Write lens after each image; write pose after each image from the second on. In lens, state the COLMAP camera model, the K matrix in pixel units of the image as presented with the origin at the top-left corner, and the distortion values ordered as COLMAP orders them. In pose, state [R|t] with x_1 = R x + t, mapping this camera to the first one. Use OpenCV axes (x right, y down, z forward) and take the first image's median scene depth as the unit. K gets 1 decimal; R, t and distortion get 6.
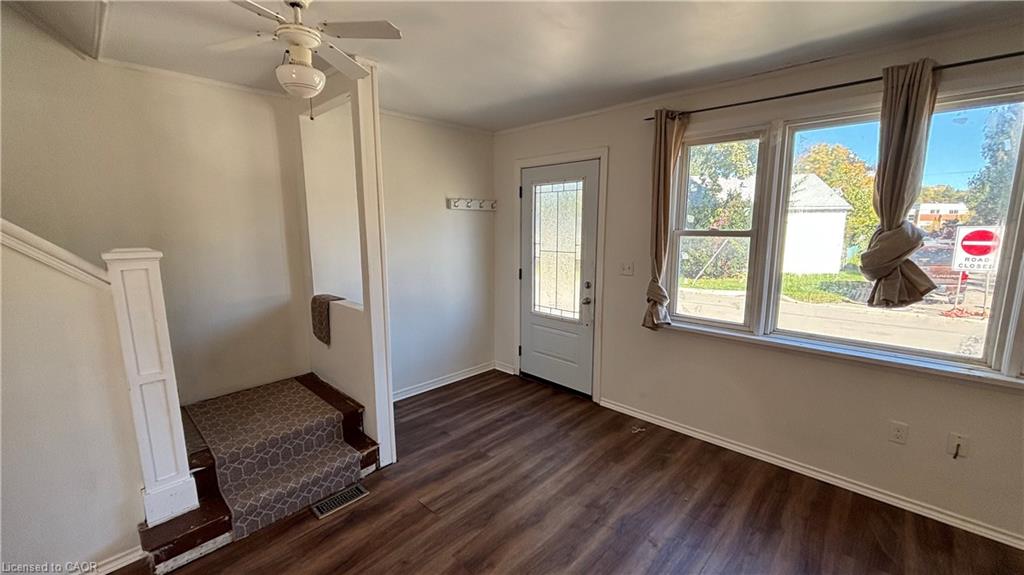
lens RADIAL K [[414.4, 0, 510.5], [0, 414.4, 288.4], [0, 0, 1]] dist [0.001878, -0.000167]
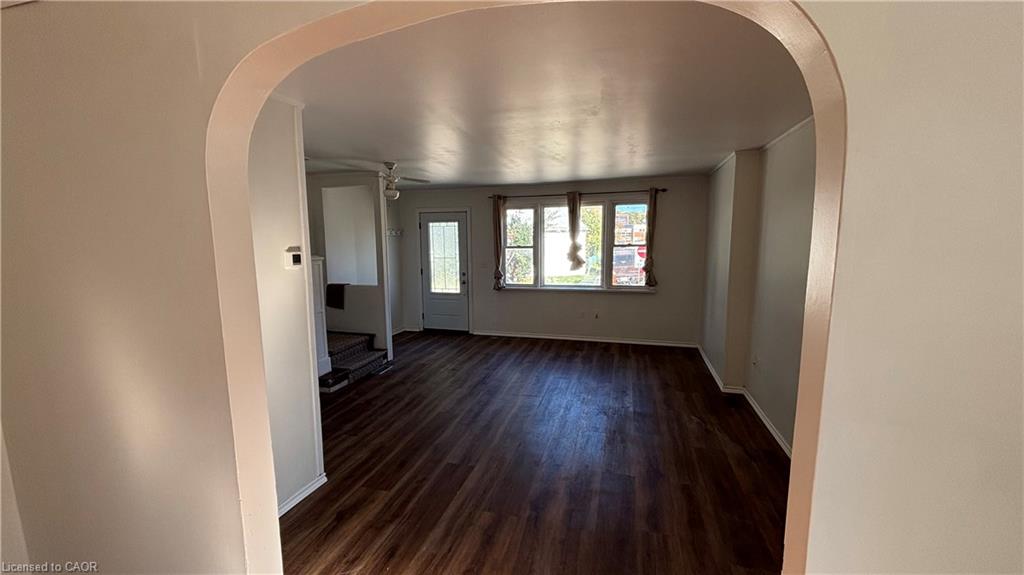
lens RADIAL K [[414.4, 0, 510.5], [0, 414.4, 288.4], [0, 0, 1]] dist [0.001878, -0.000167]
pose [[0.886966, -0.060258, 0.457887, -0.622886], [0.078753, 0.996665, -0.021390, 0.142769], [-0.455071, 0.055032, 0.888753, -1.020424]]
